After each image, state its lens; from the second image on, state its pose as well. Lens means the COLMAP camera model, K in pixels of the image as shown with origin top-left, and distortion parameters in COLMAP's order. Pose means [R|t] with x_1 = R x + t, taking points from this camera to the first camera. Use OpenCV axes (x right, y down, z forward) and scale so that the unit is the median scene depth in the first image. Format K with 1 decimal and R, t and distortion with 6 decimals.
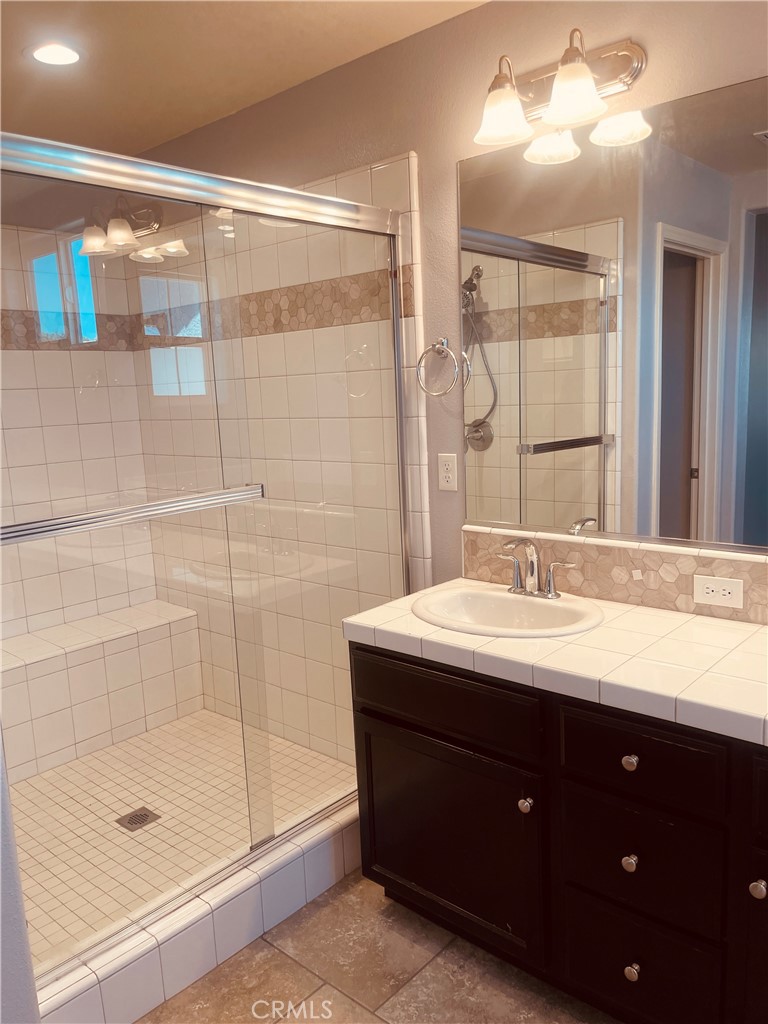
lens RADIAL K [[766.0, 0, 384.0], [0, 766.0, 512.0], [0, 0, 1]] dist [0.080496, -0.122819]
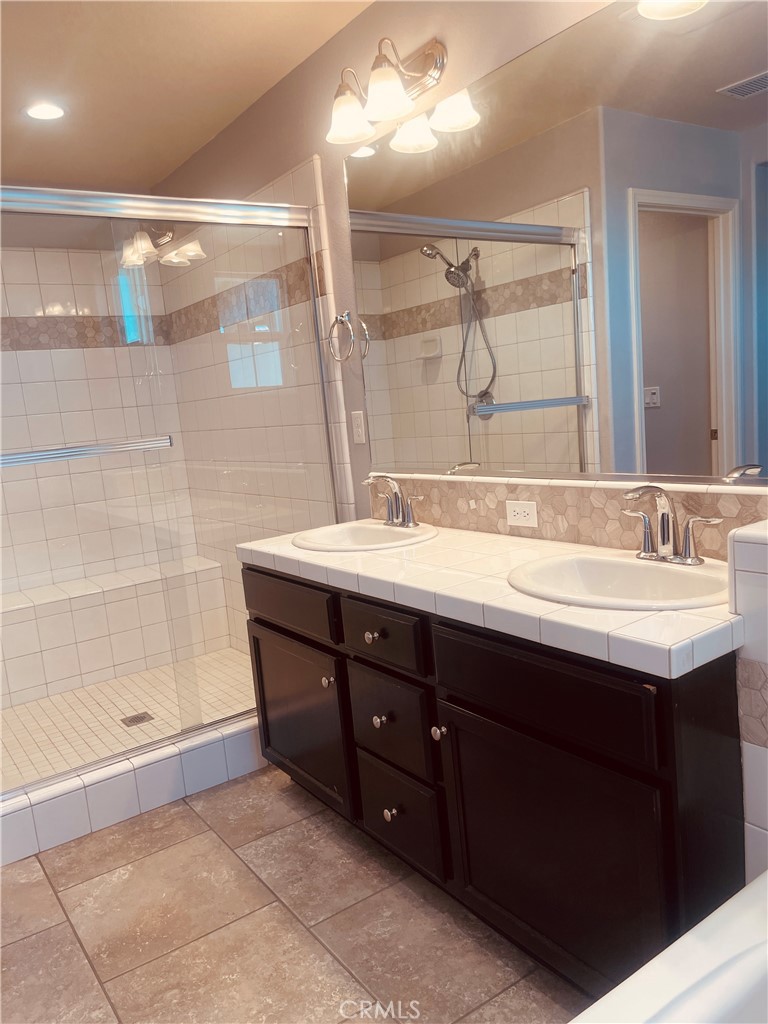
lens RADIAL K [[771.9, 0, 384.0], [0, 771.9, 512.0], [0, 0, 1]] dist [0.080148, -0.110397]
pose [[0.972021, -0.011077, -0.234633, 0.391033], [0.011083, 0.999938, -0.001294, 0.077277], [0.234633, -0.001343, 0.972083, -0.126025]]
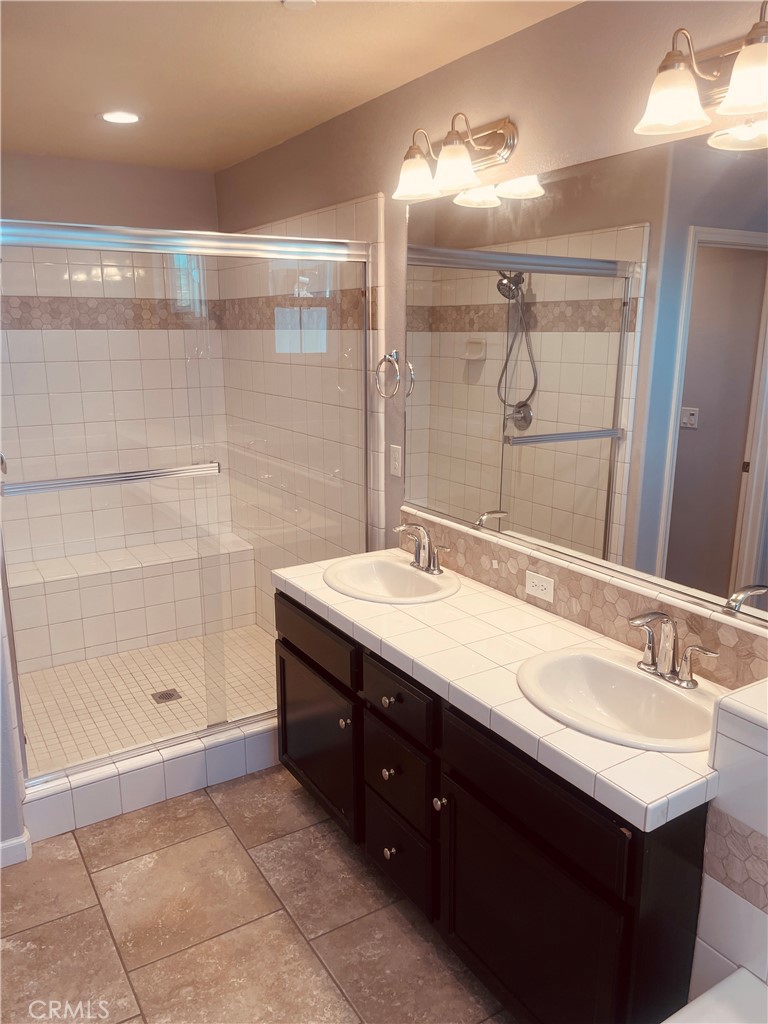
lens RADIAL K [[771.9, 0, 384.0], [0, 771.9, 512.0], [0, 0, 1]] dist [0.080148, -0.110397]
pose [[0.958544, 0.107533, -0.263874, 0.394234], [-0.085997, 0.992049, 0.091886, -0.081807], [0.271656, -0.065385, 0.960171, -0.182971]]
